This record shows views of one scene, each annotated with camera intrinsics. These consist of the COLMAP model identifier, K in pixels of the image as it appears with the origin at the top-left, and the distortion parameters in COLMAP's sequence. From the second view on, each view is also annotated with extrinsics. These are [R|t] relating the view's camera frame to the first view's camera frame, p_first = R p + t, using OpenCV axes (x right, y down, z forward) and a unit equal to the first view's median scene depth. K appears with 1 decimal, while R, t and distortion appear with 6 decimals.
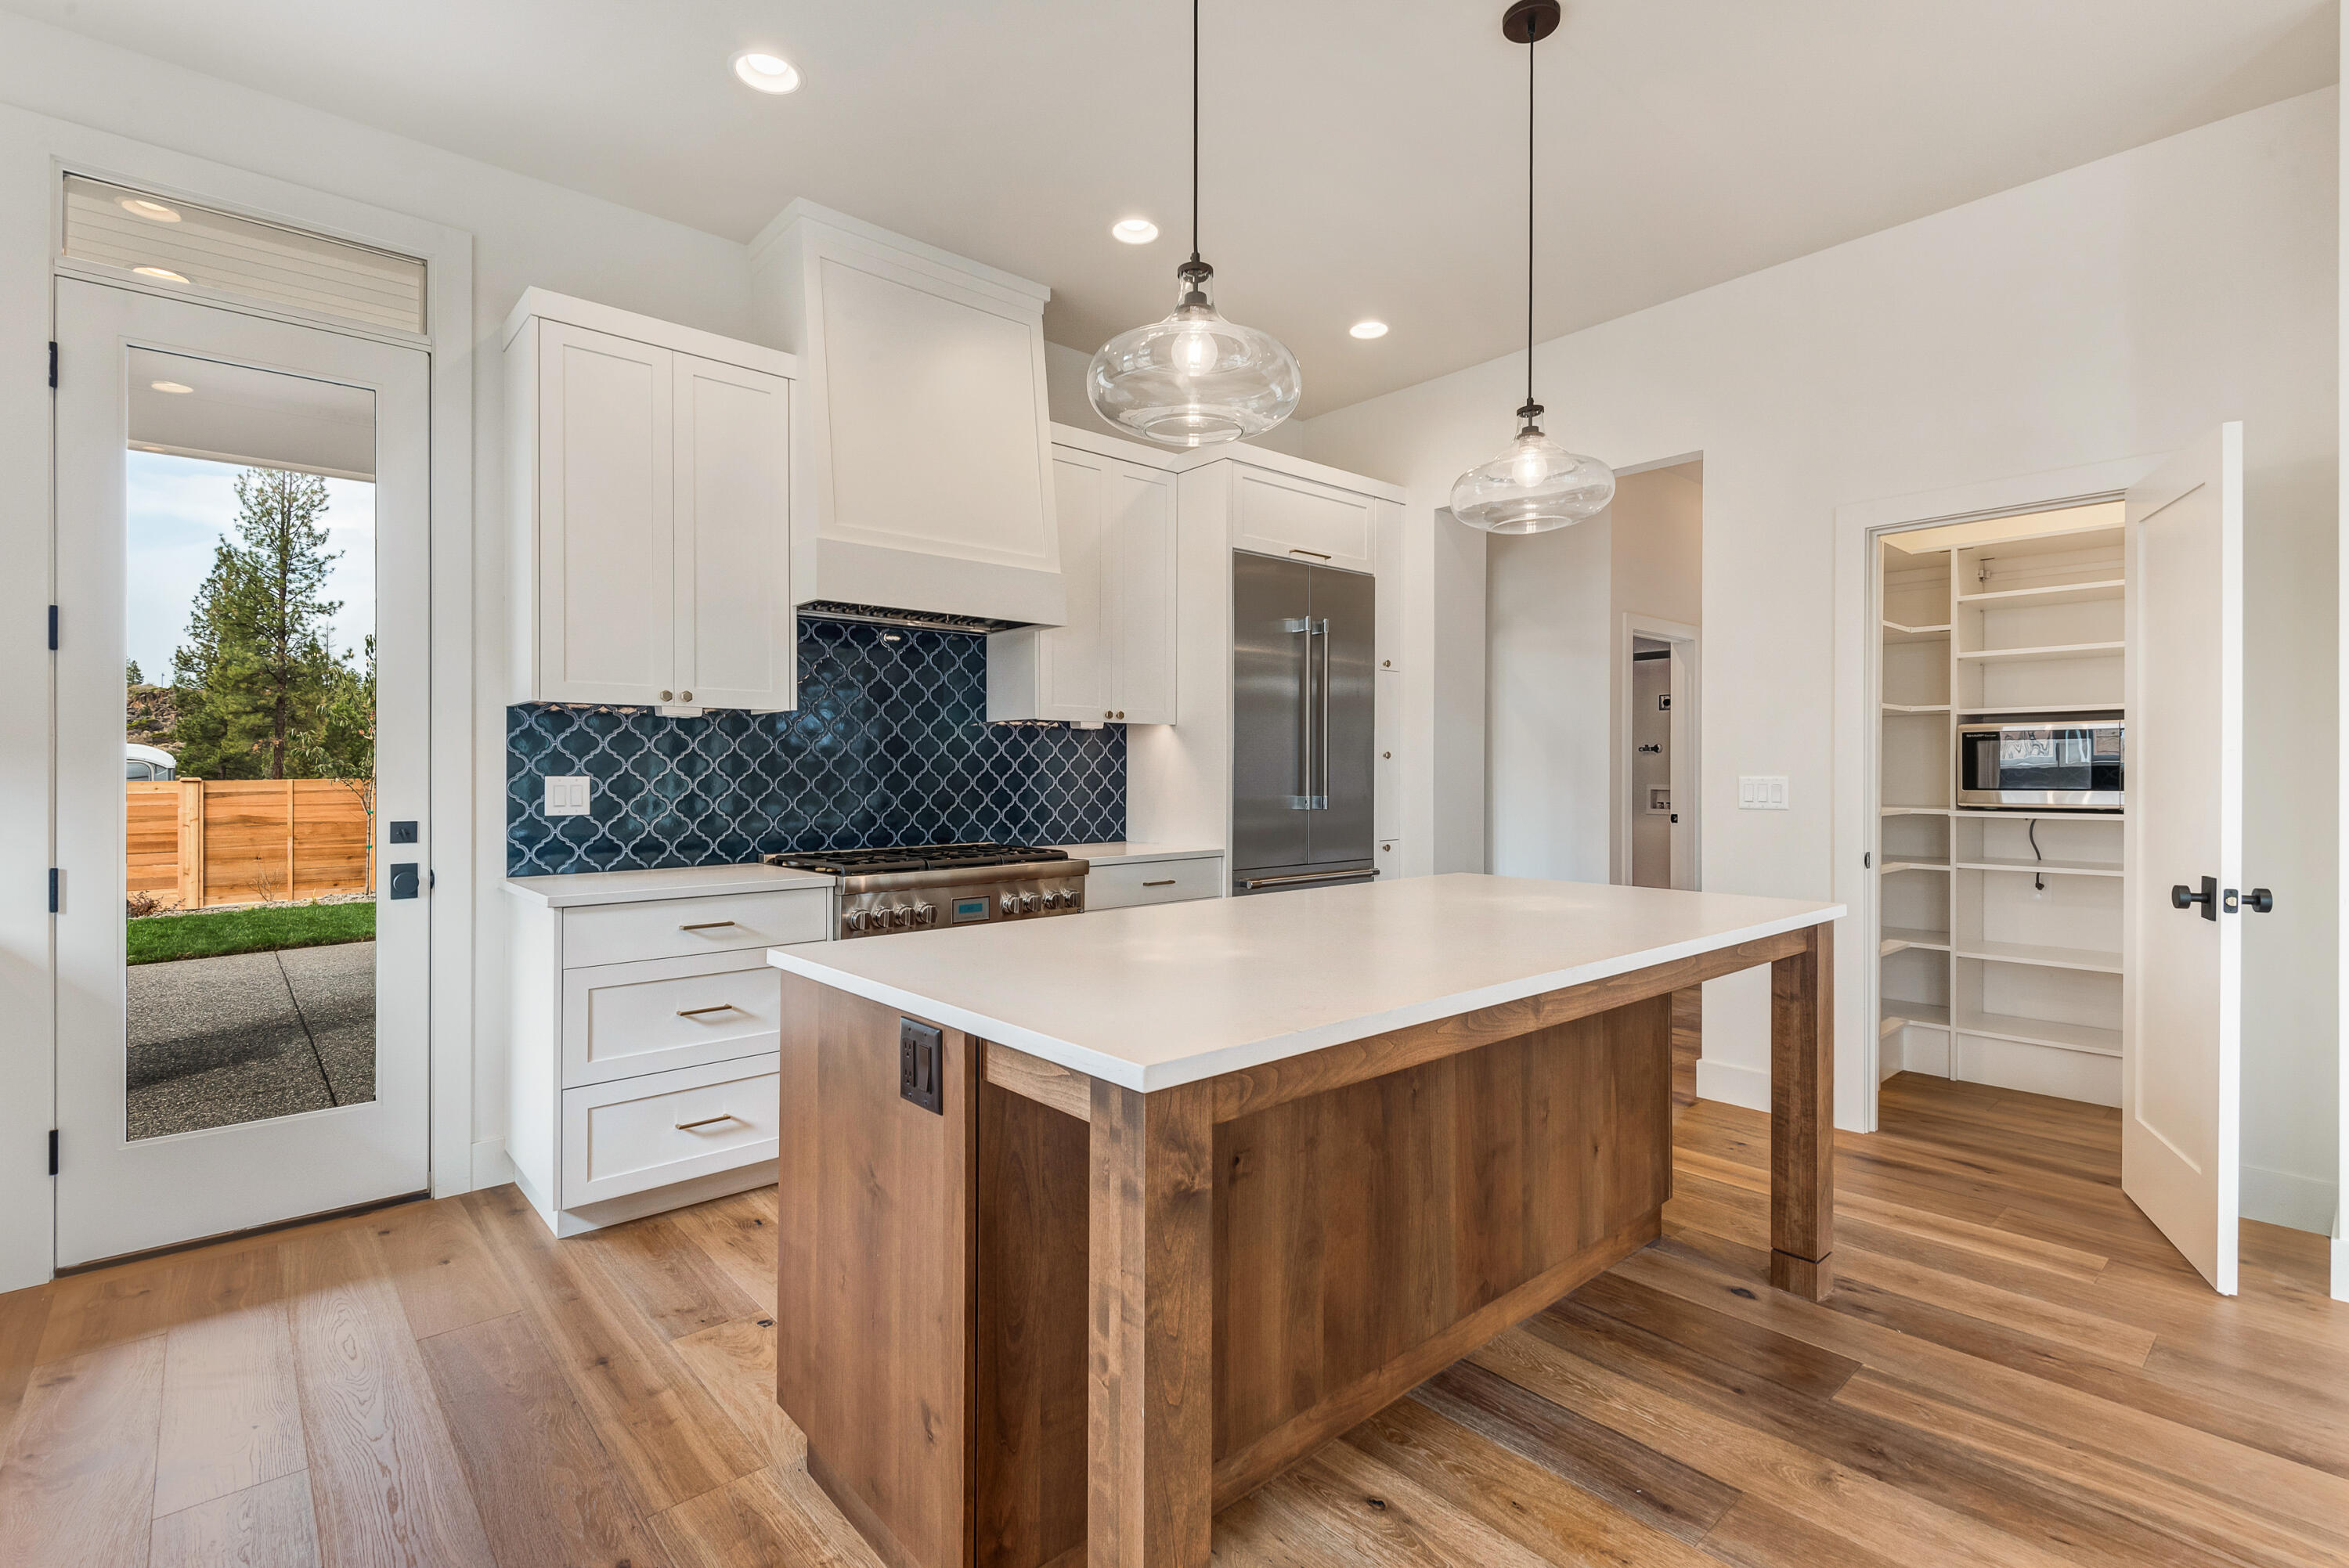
lens RADIAL K [[1080.6, 0, 1200.3], [0, 1080.6, 773.8], [0, 0, 1]] dist [0.027597, -0.016563]
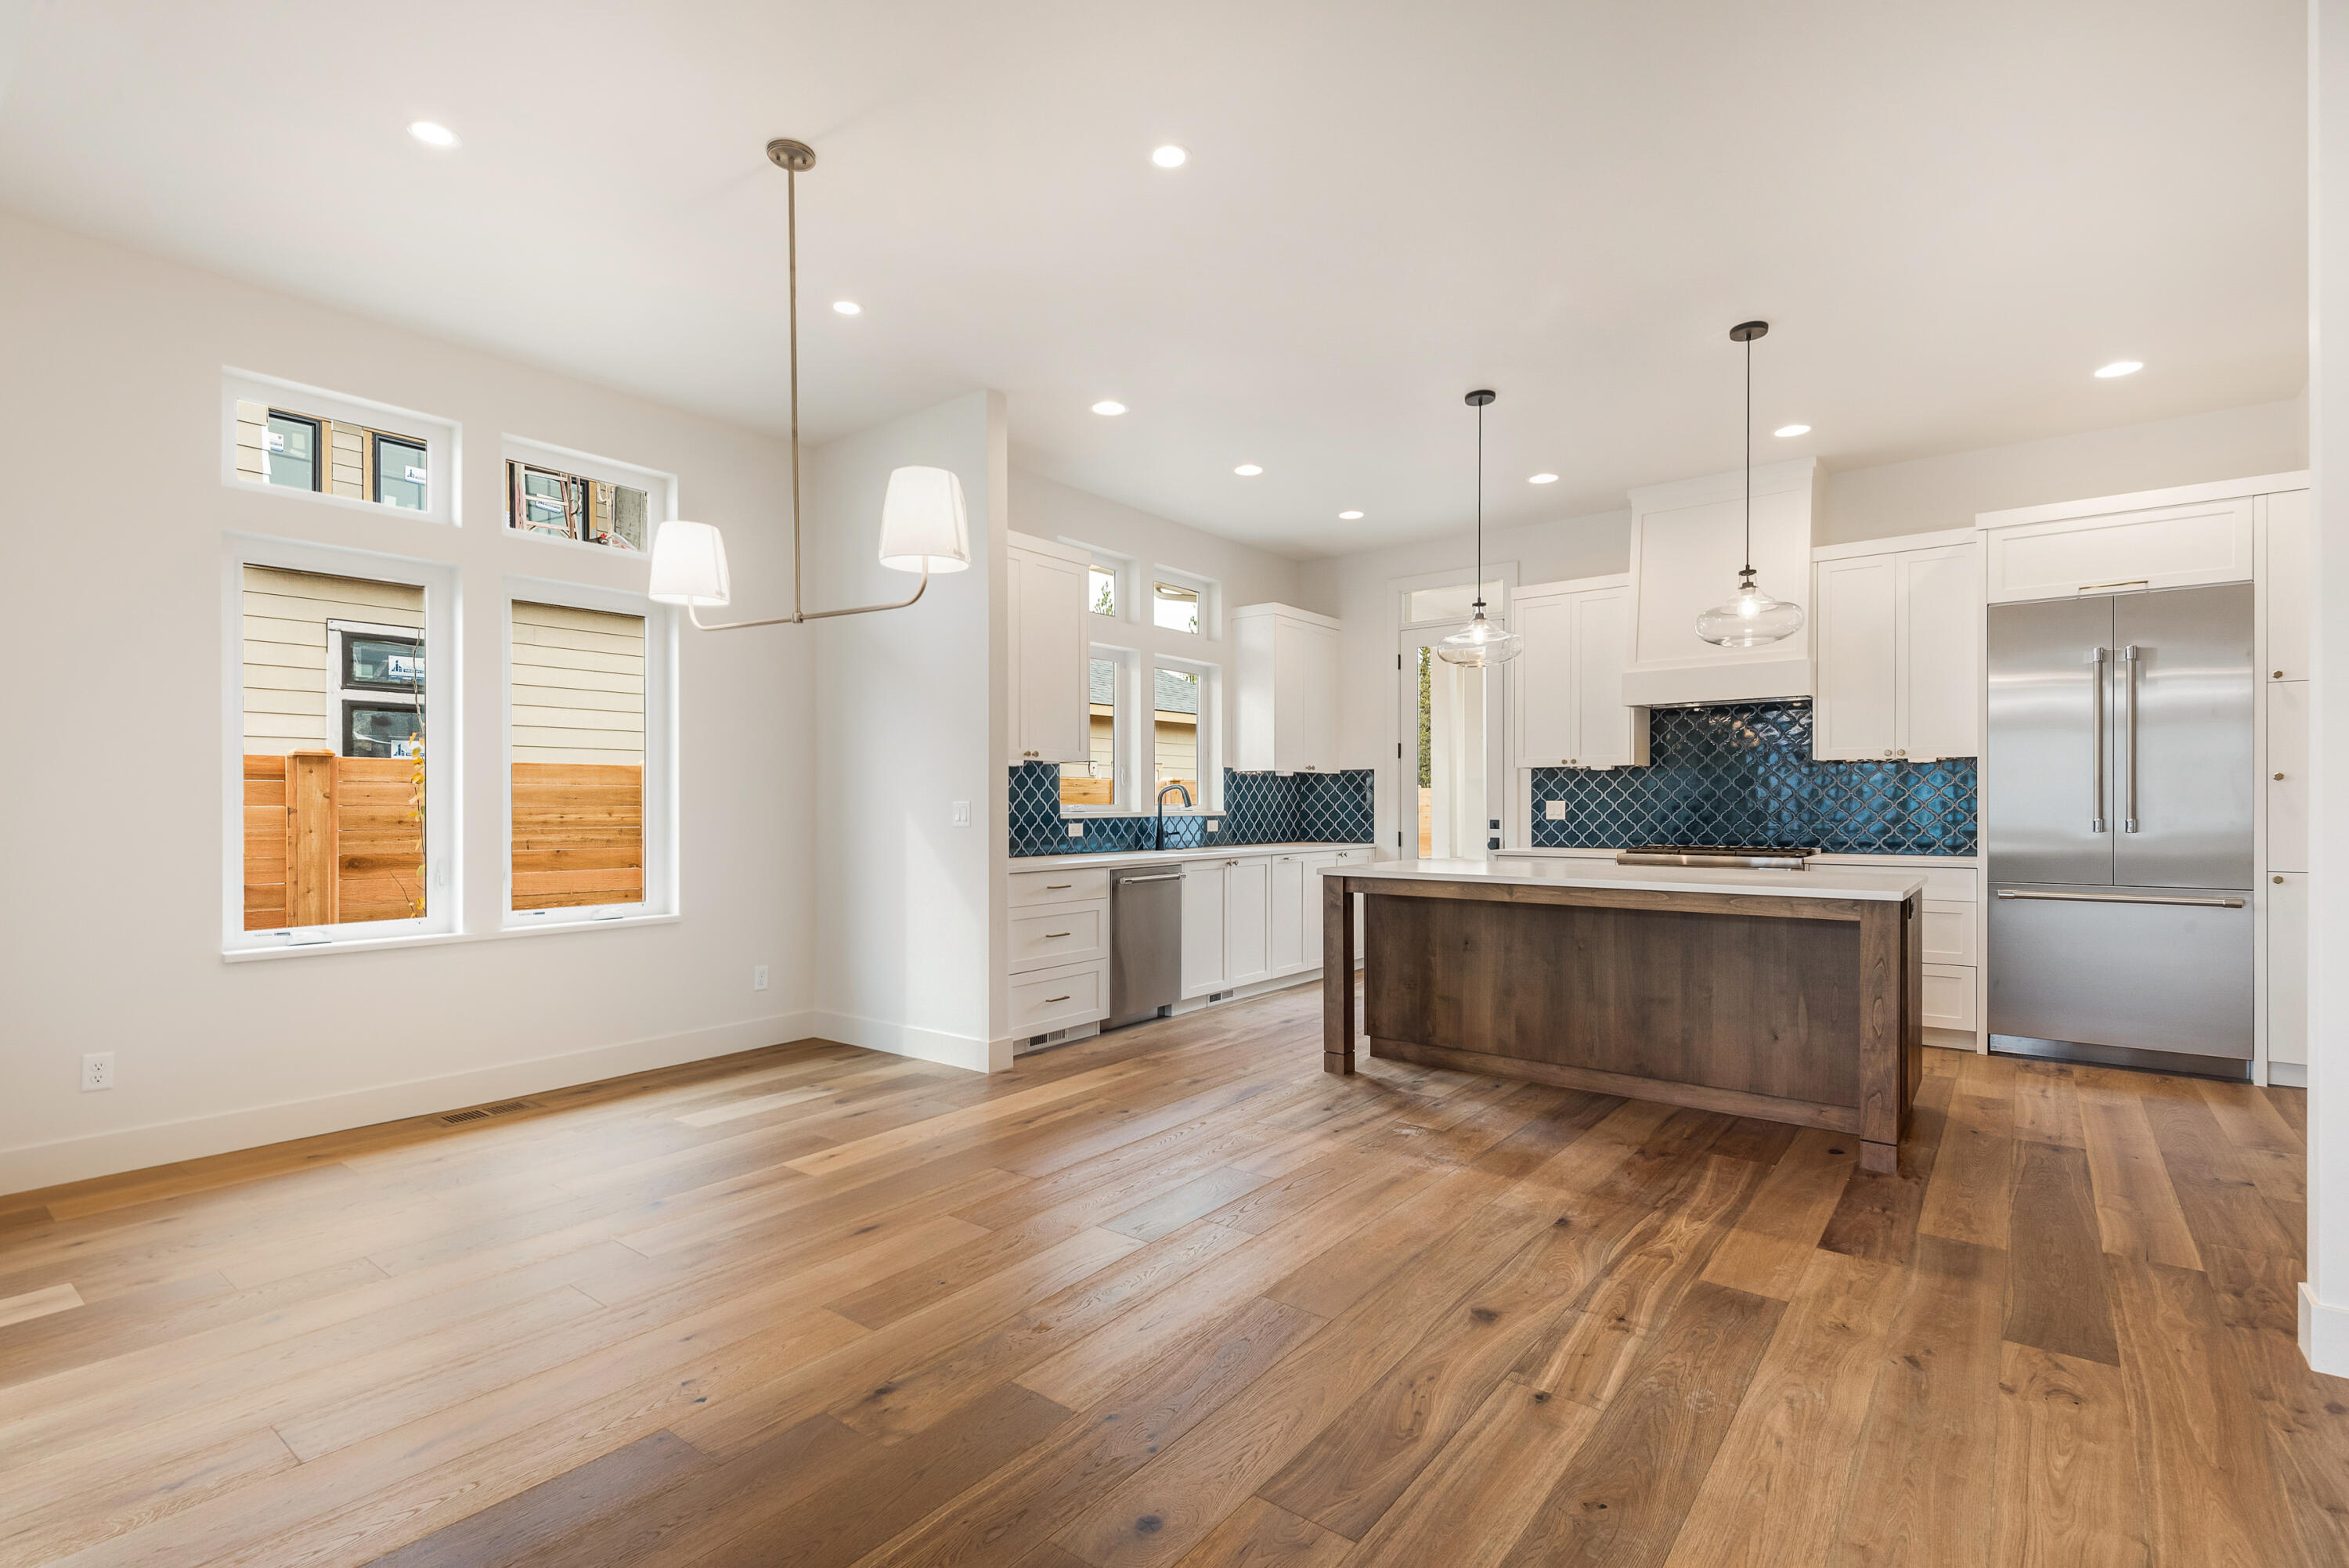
lens RADIAL K [[1080.6, 0, 1160.6], [0, 1080.6, 803.1], [0, 0, 1]] dist [0.027597, -0.016563]
pose [[0.165323, -0.000395, -0.986239, 1.366589], [0.001563, 0.999999, -0.000139, 0.005588], [0.986238, -0.001518, 0.165323, -0.101088]]
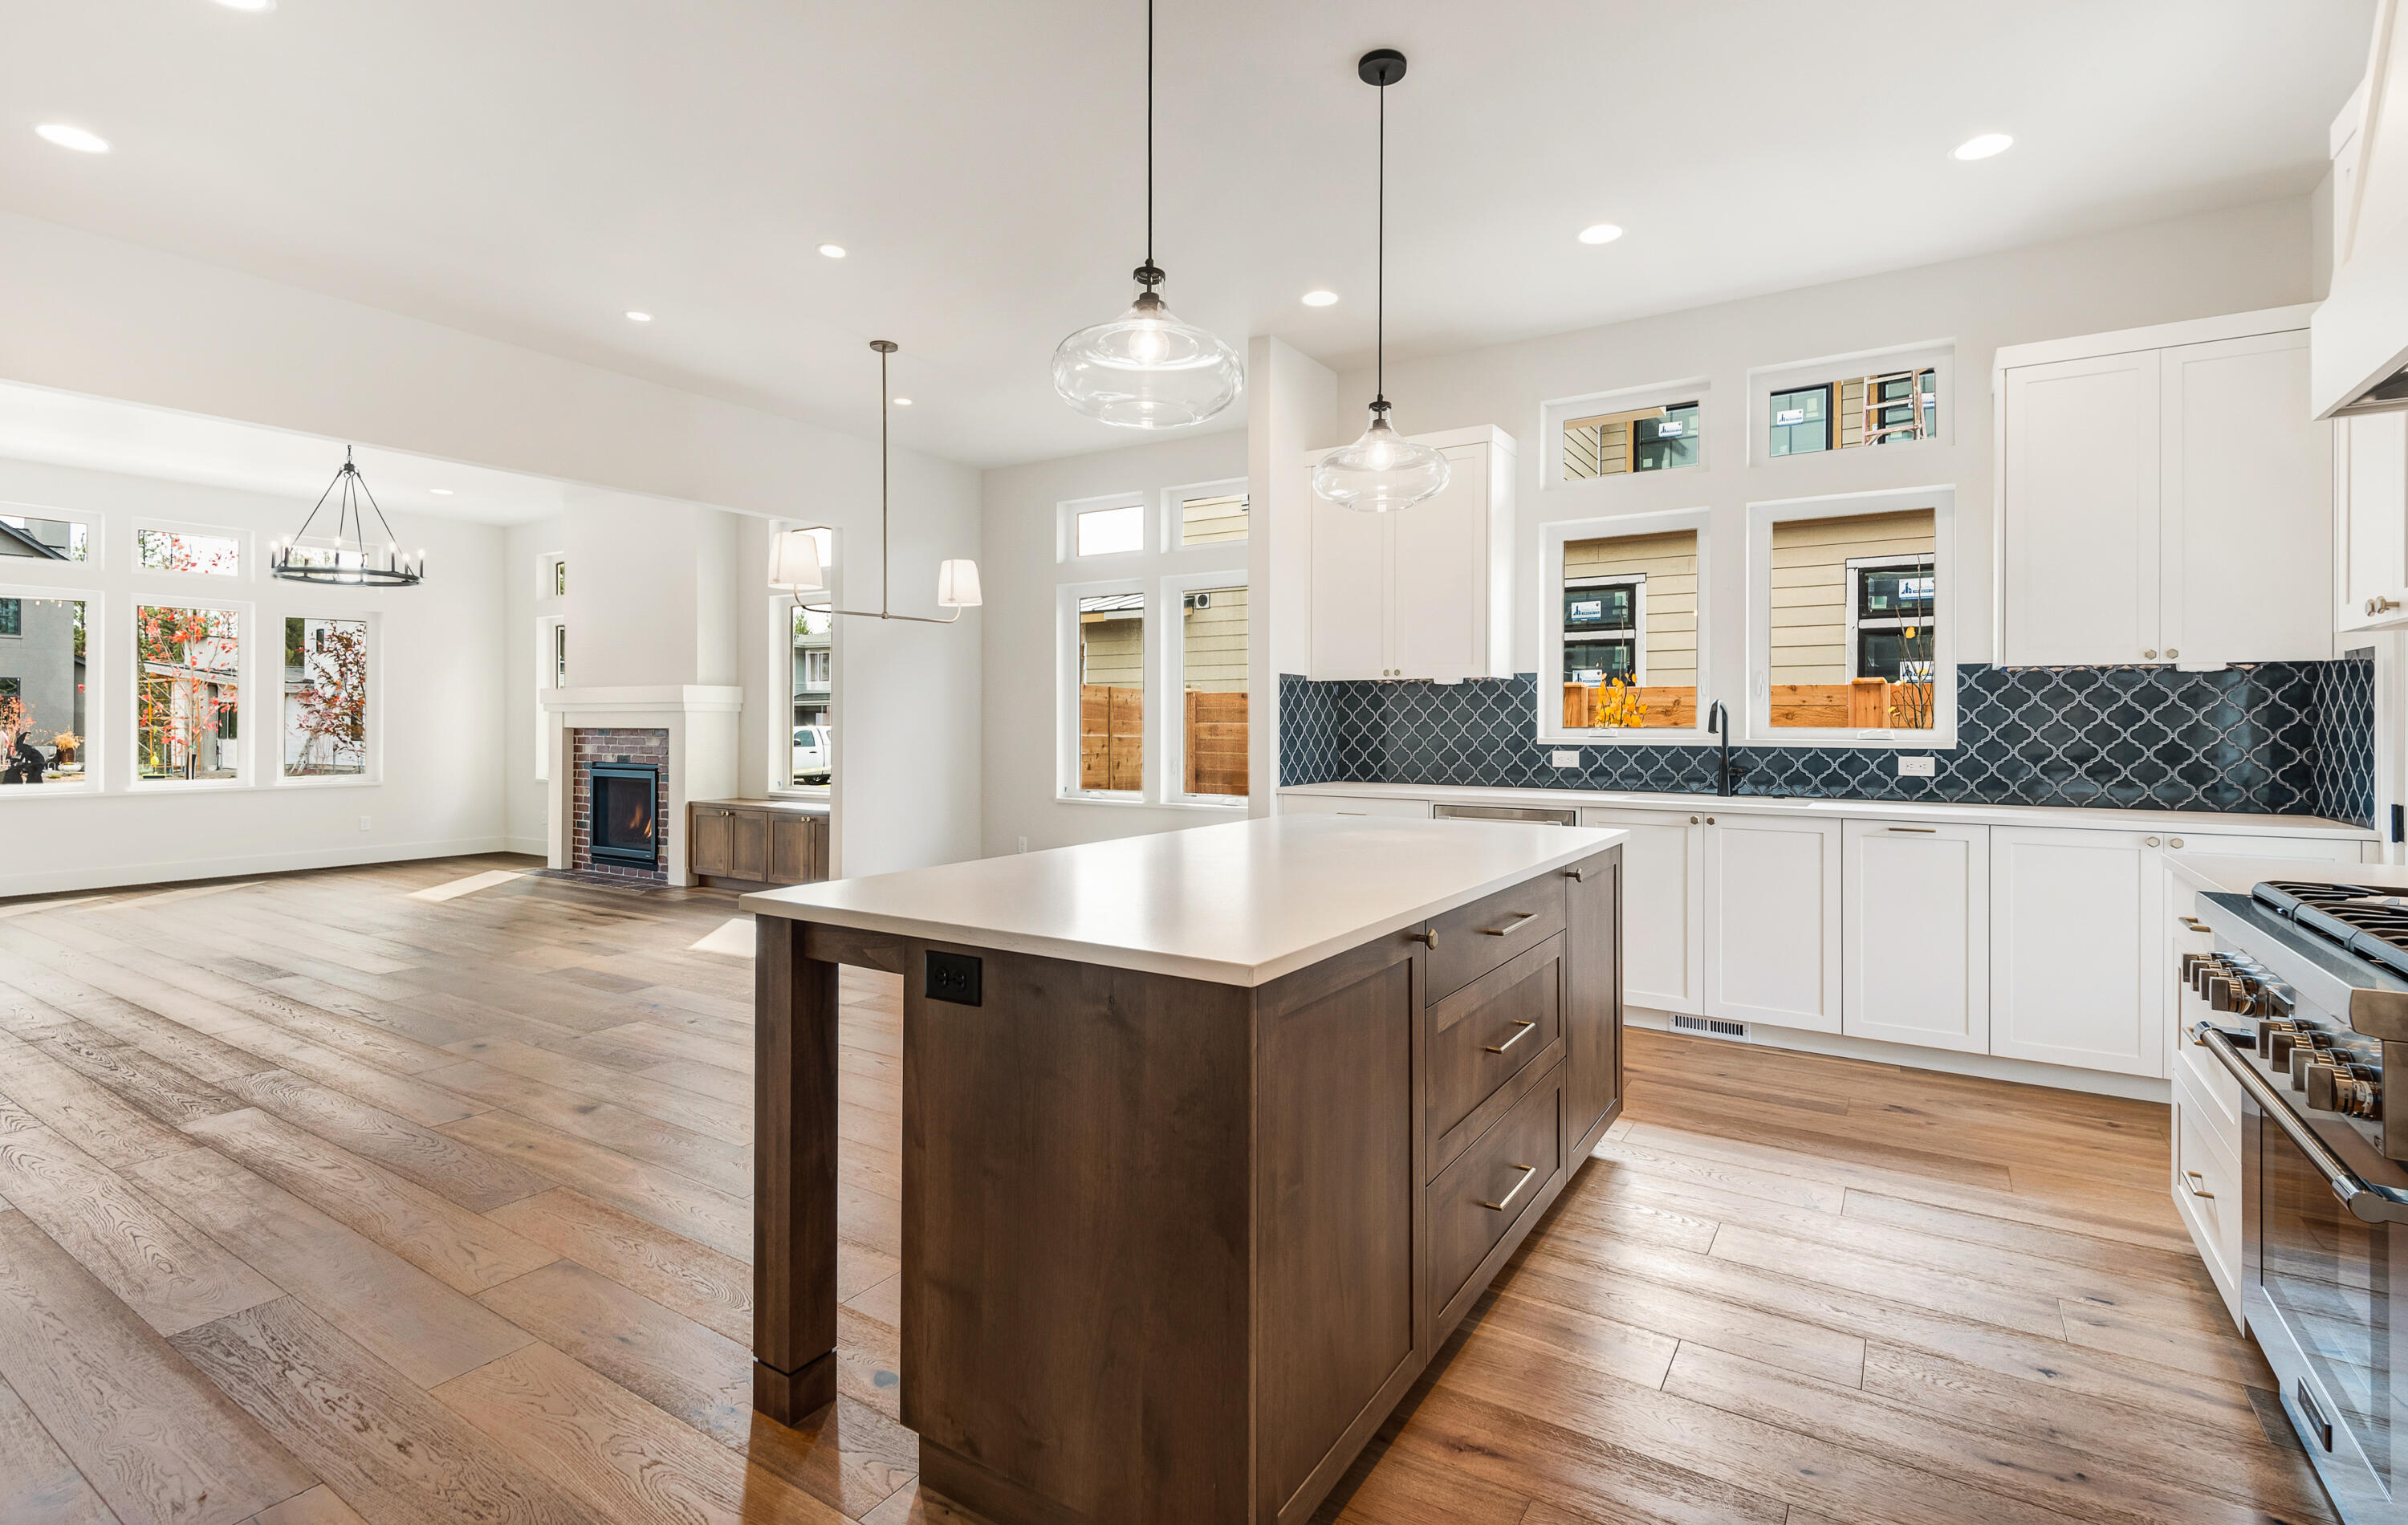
lens RADIAL K [[1069.0, 0, 1261.4], [0, 1069.0, 731.4], [0, 0, 1]] dist [0.003848, -0.000776]
pose [[-0.953661, 0.000103, -0.300882, 0.344187], [-0.002598, 0.999960, 0.008577, 0.002285], [0.300871, 0.008961, -0.953623, 1.340352]]
